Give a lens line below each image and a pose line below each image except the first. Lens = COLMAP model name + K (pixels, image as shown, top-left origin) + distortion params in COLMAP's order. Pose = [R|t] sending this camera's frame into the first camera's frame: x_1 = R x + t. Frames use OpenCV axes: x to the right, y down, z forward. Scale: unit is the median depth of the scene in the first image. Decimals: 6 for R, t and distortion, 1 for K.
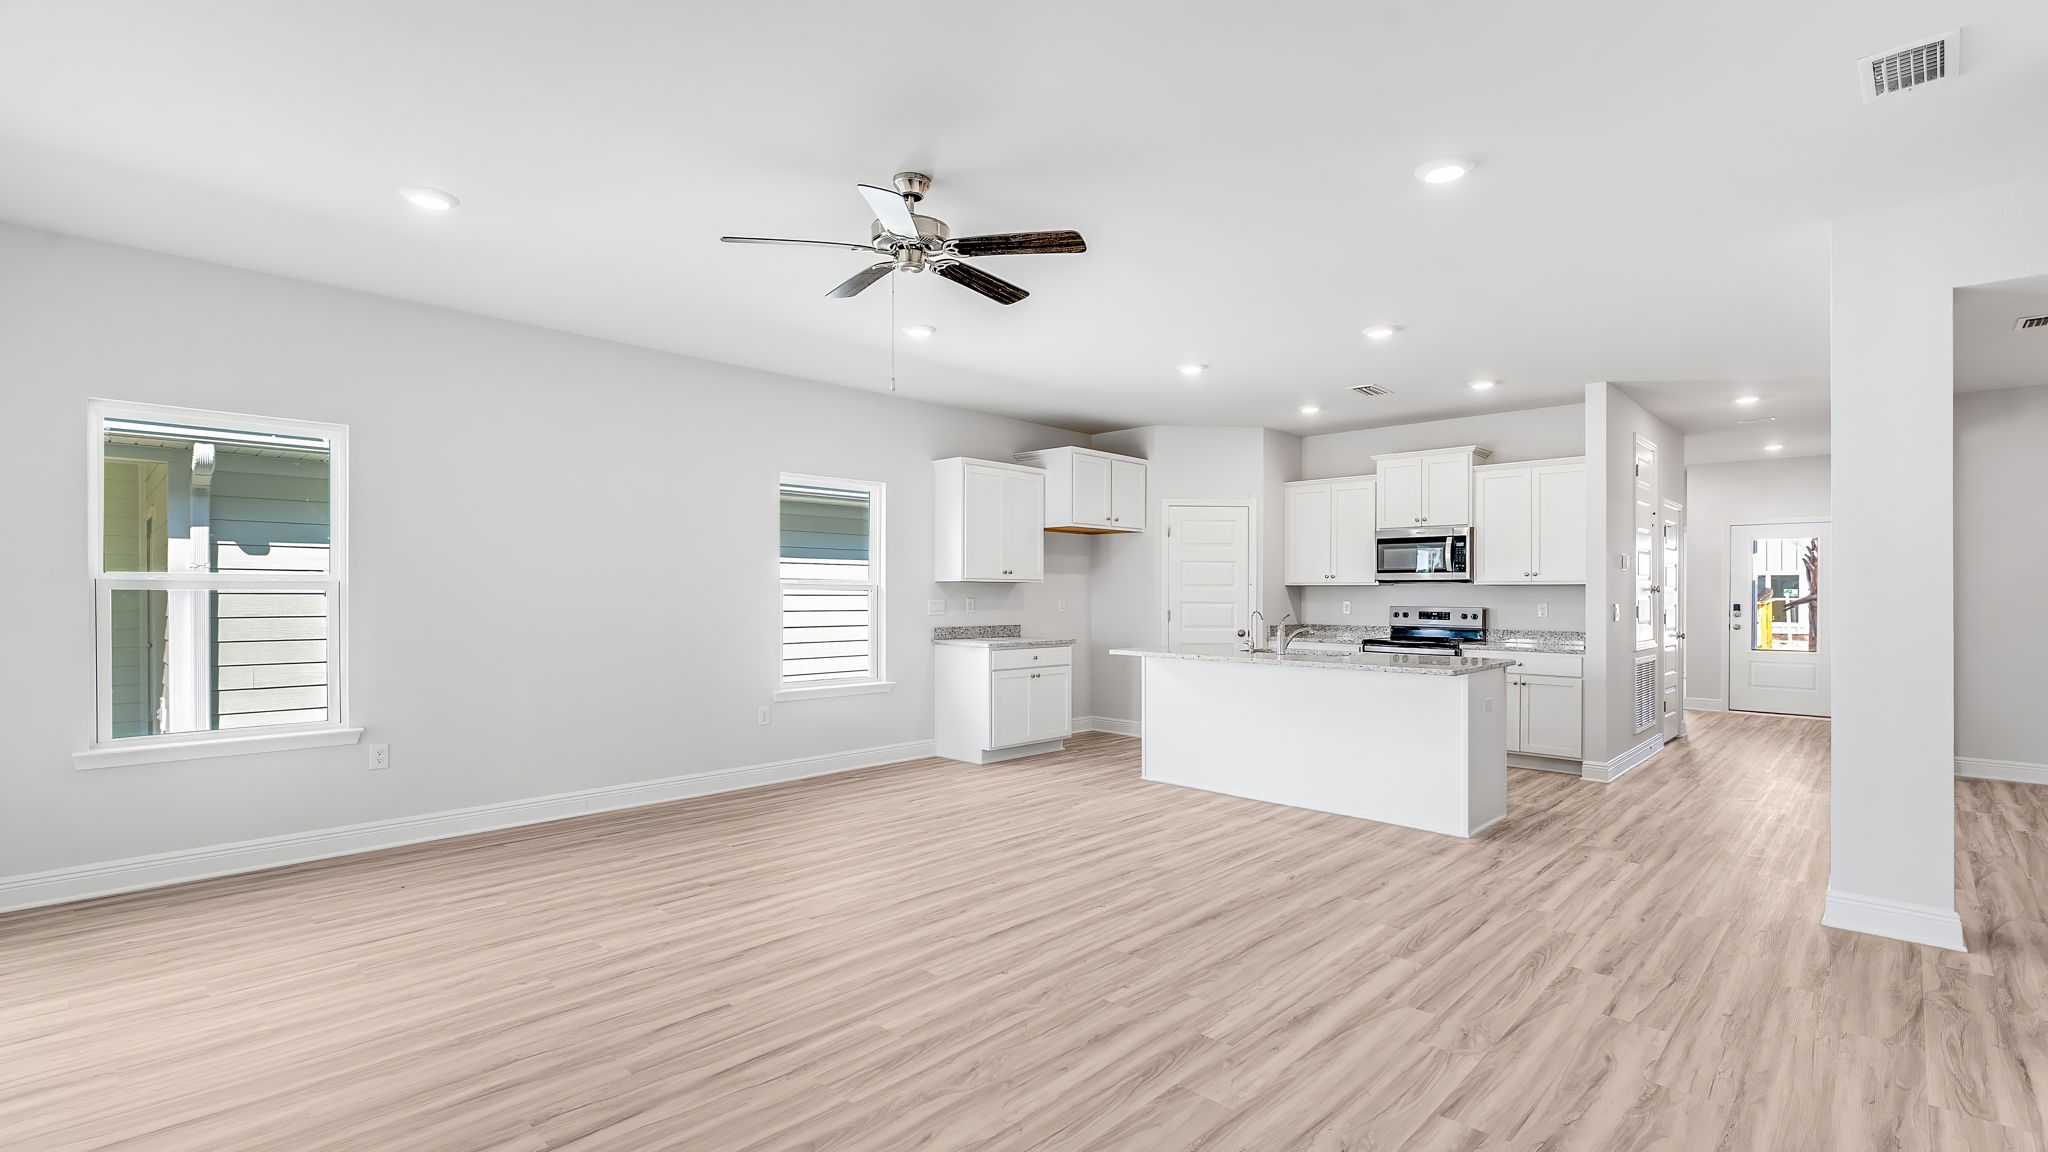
lens RADIAL K [[902.0, 0, 1024.0], [0, 902.0, 576.0], [0, 0, 1]] dist [0.000328, -0.000119]
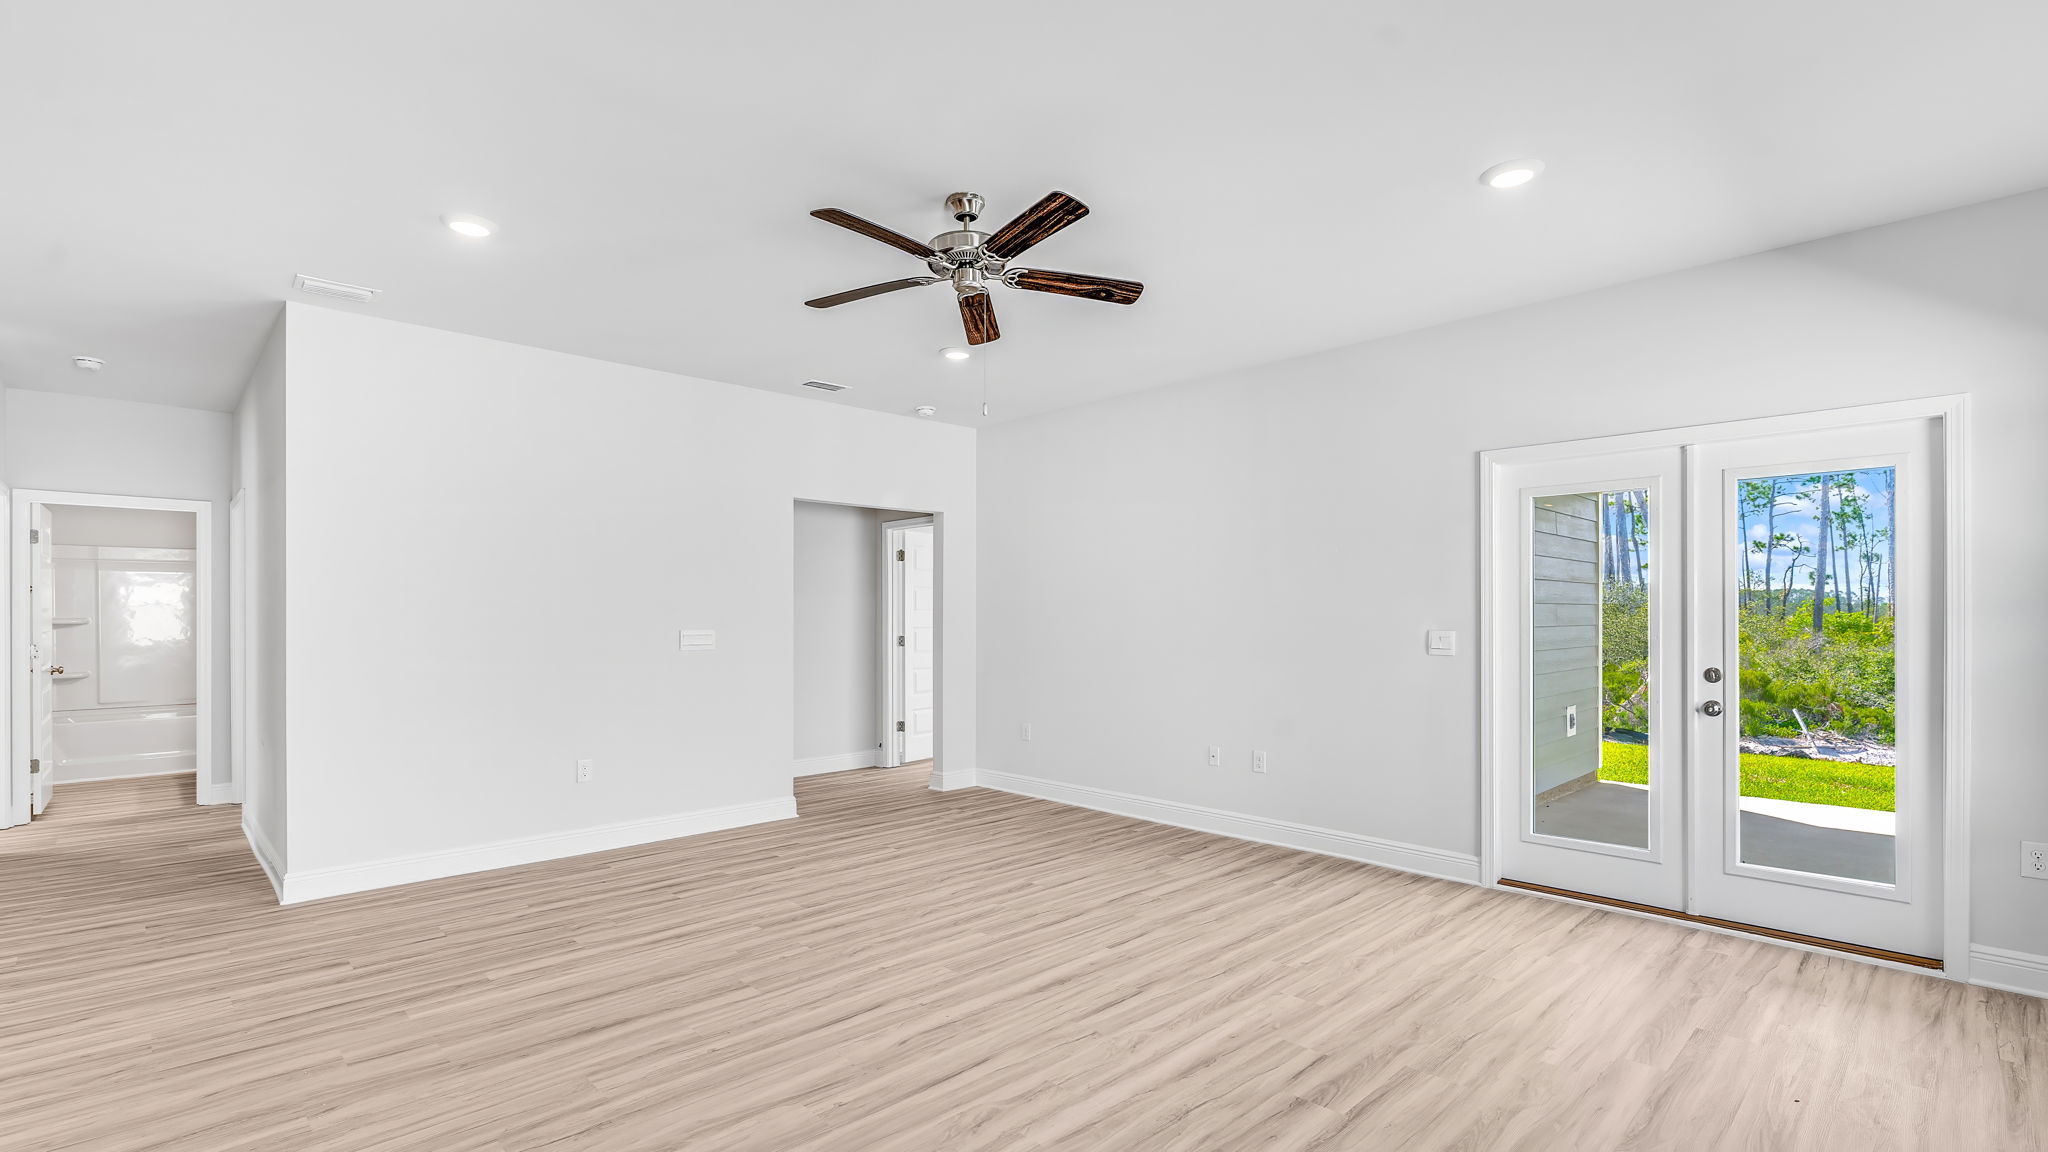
lens RADIAL K [[922.0, 0, 1030.1], [0, 922.0, 618.0], [0, 0, 1]] dist [0.001100, 0.000011]
pose [[-0.999531, -0.001694, 0.030568, -0.216928], [-0.002167, 0.999878, -0.015472, 0.029076], [-0.030538, -0.015531, -0.999413, 1.954445]]
